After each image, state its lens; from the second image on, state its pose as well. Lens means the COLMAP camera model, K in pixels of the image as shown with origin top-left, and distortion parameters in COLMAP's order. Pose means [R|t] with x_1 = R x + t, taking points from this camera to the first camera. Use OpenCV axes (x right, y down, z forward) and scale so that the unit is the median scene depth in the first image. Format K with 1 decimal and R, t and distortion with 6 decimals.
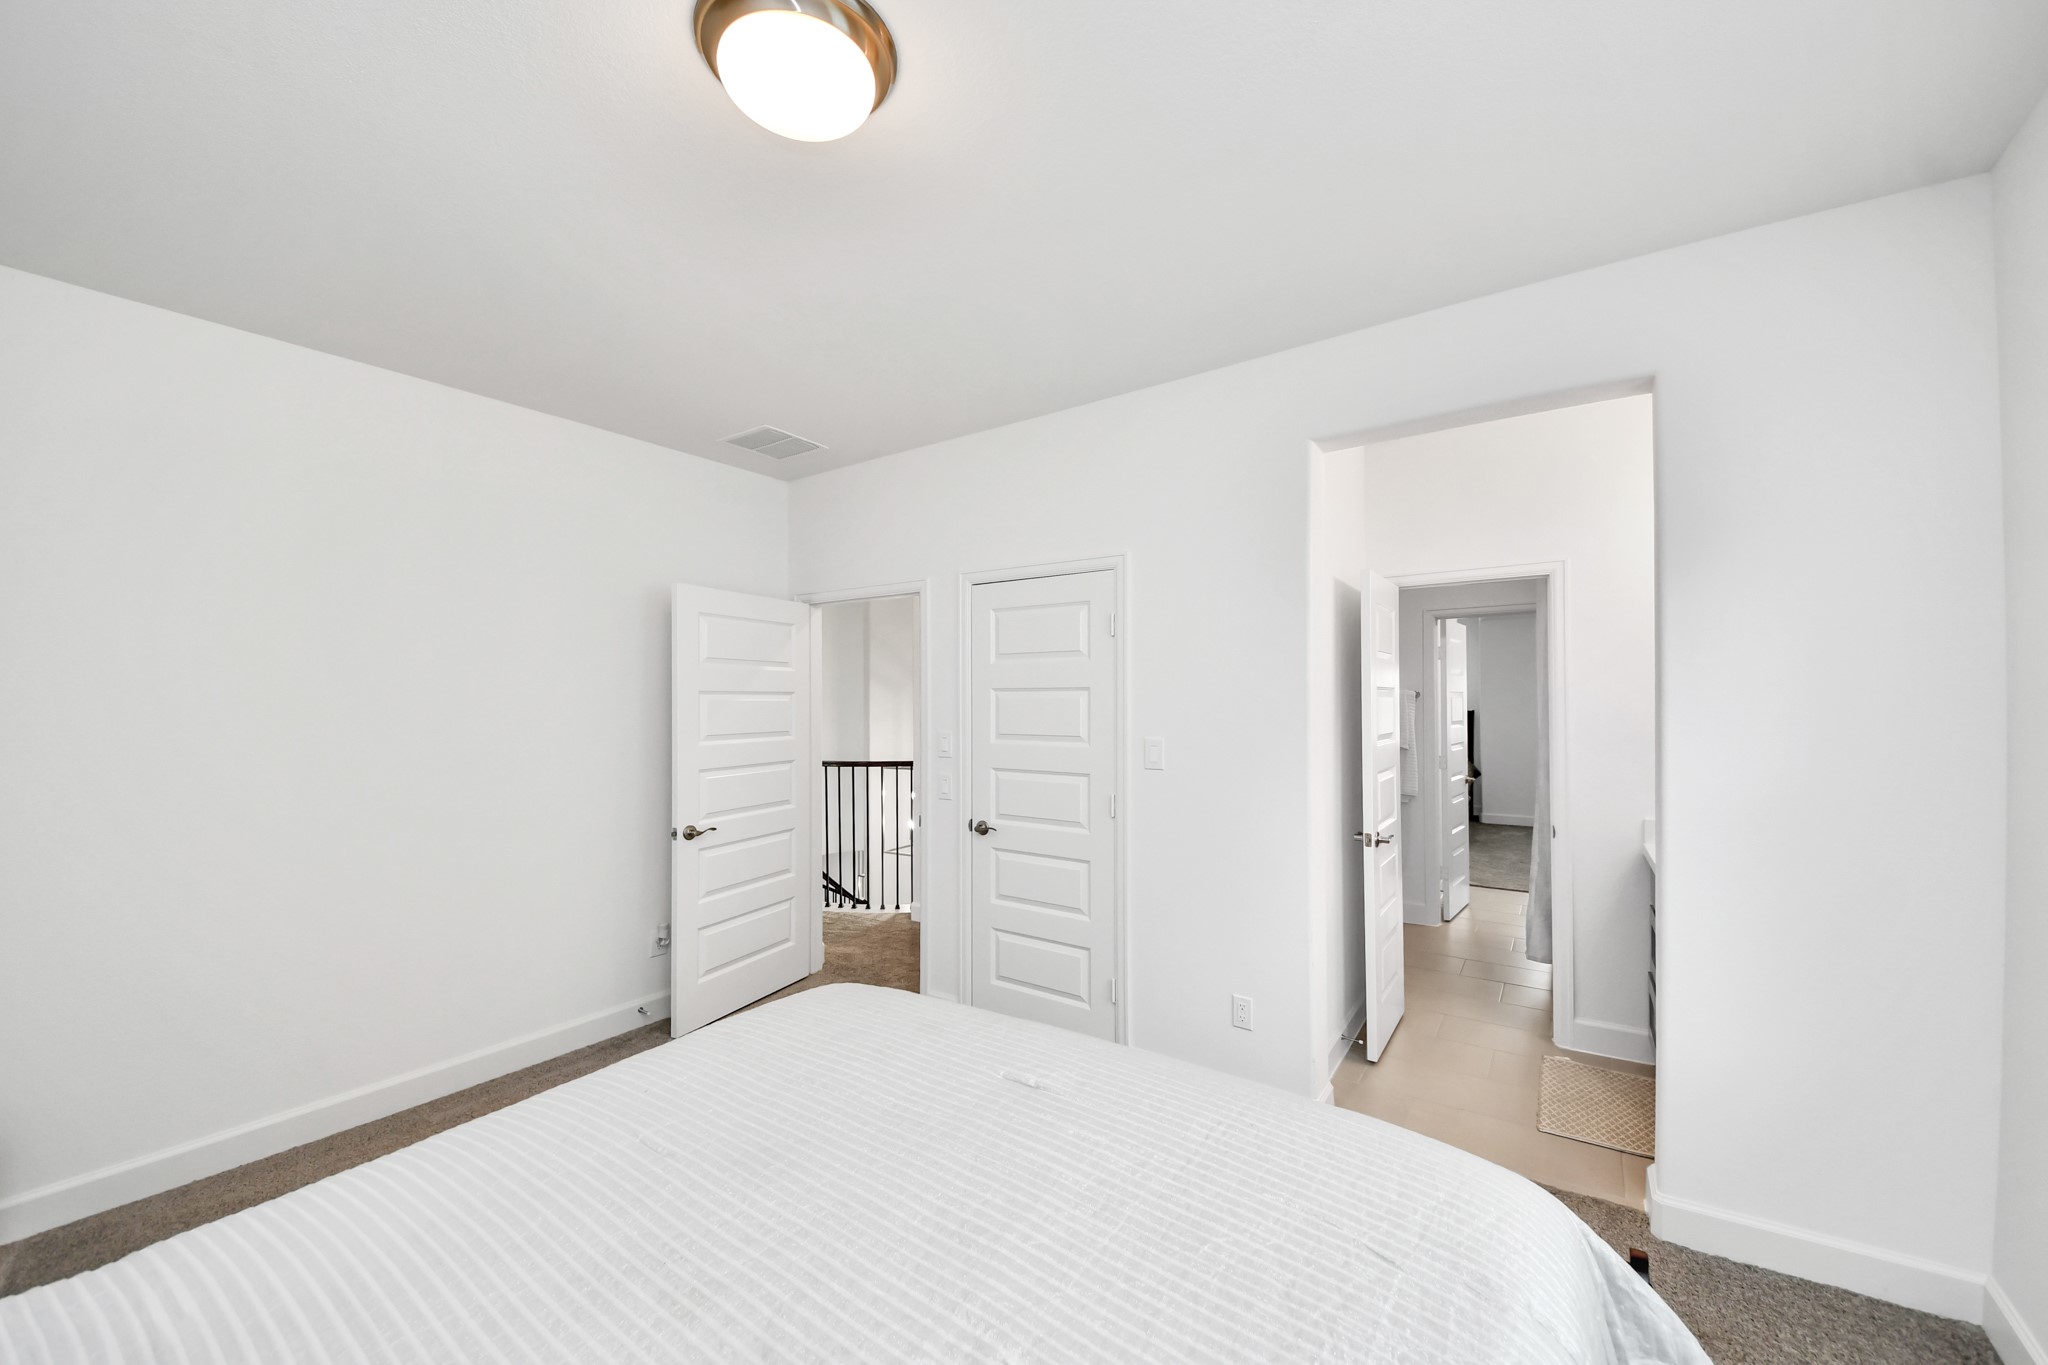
lens RADIAL K [[745.0, 0, 997.1], [0, 745.0, 696.3], [0, 0, 1]] dist [-0.000127, -0.000010]
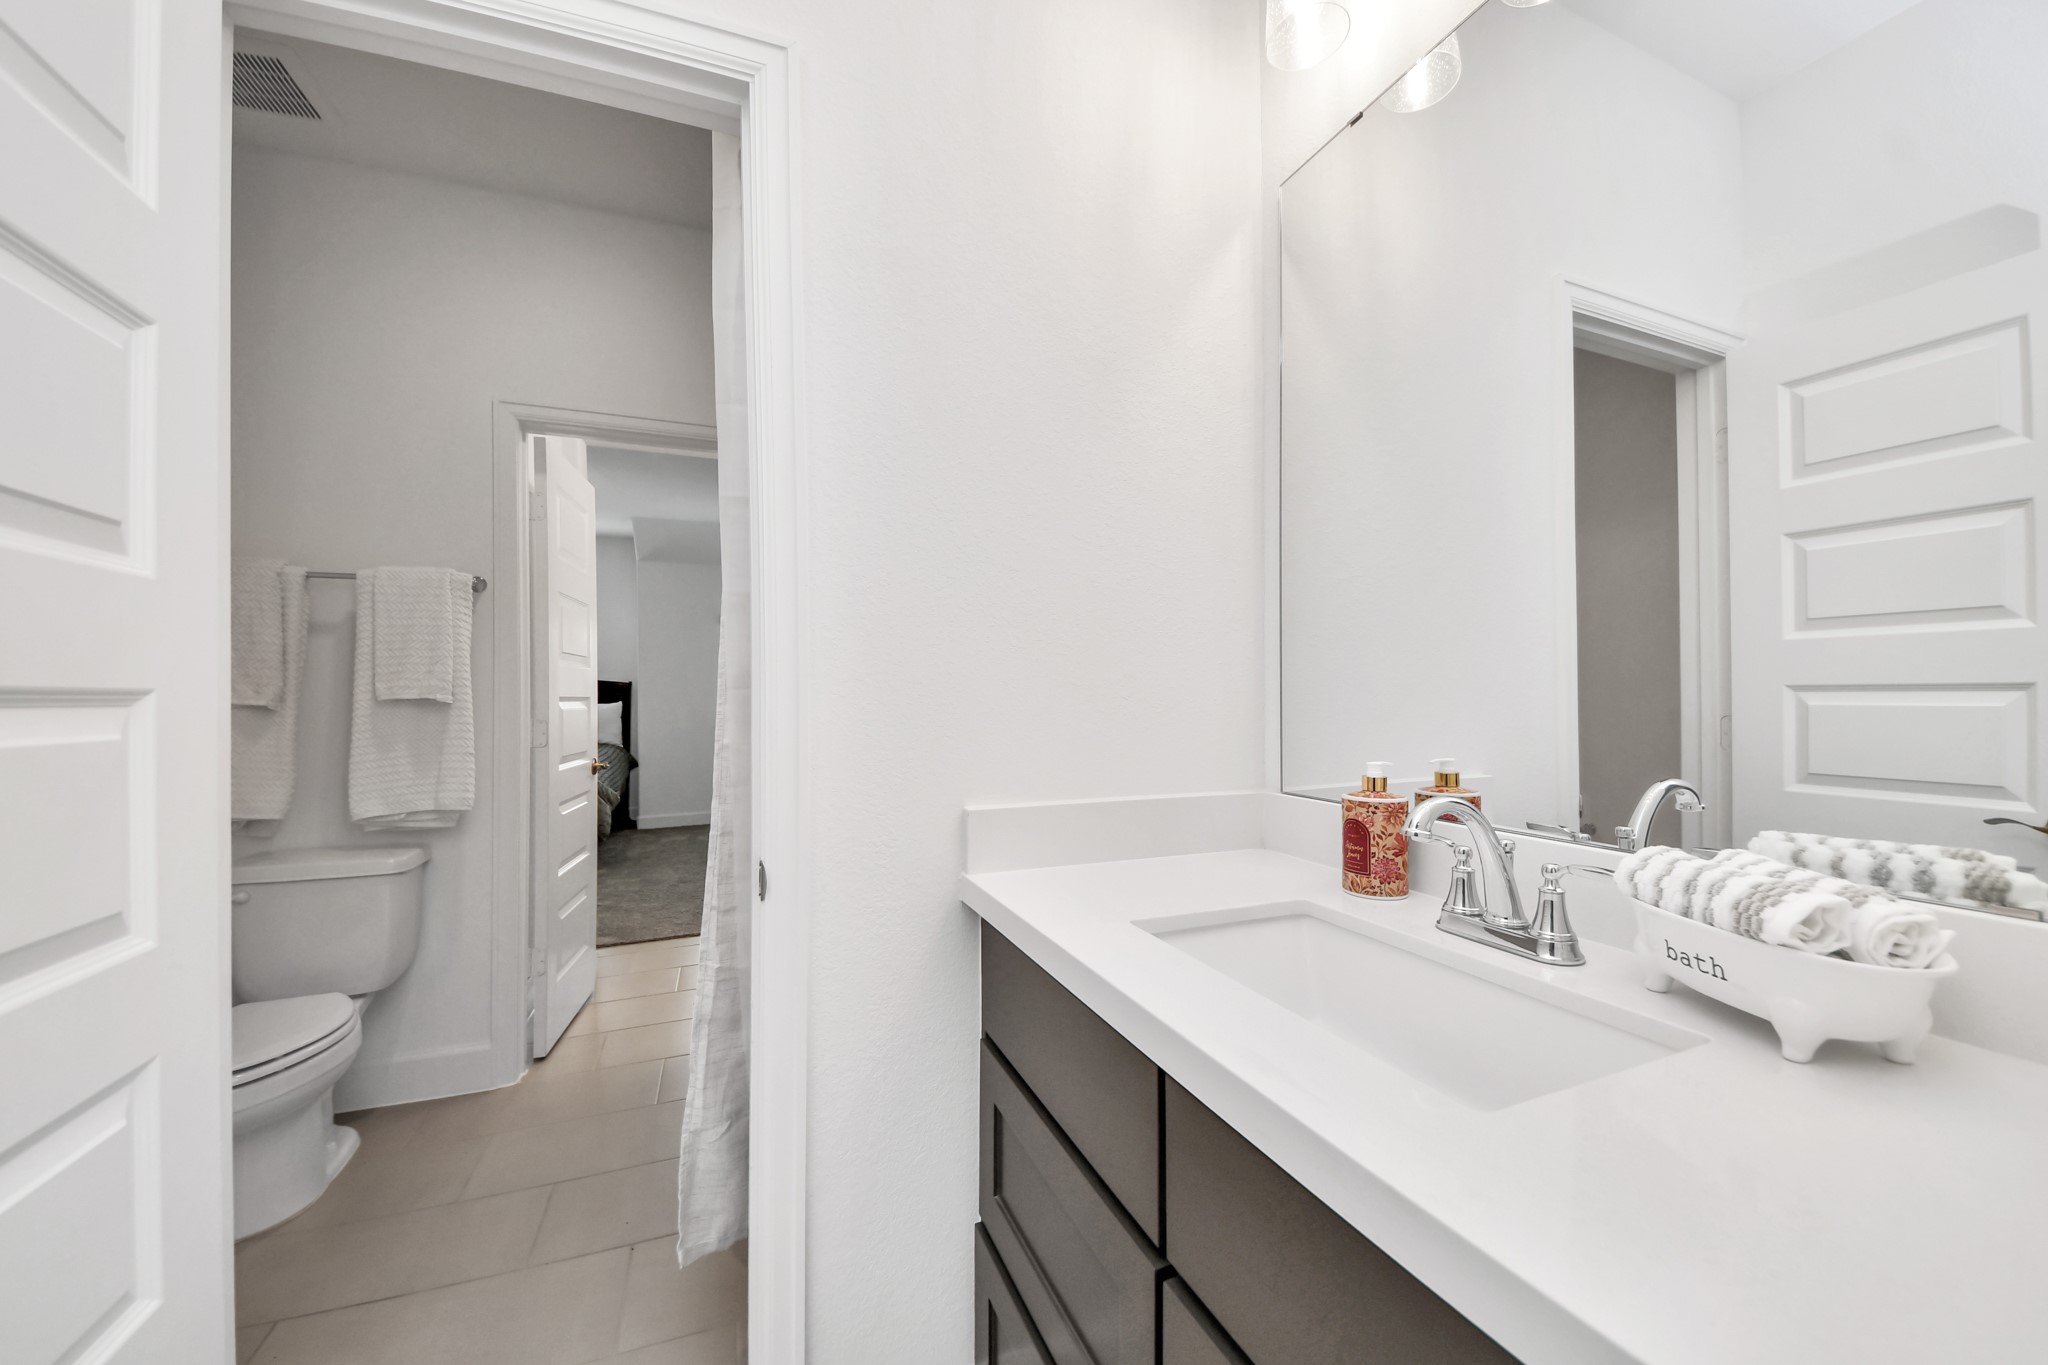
lens RADIAL K [[745.0, 0, 997.1], [0, 745.0, 696.3], [0, 0, 1]] dist [-0.000127, -0.000010]
pose [[0.533656, 0.008789, 0.845656, 0.349027], [-0.002889, 0.999959, -0.008569, 0.068667], [-0.845697, 0.002130, 0.533659, 0.490648]]
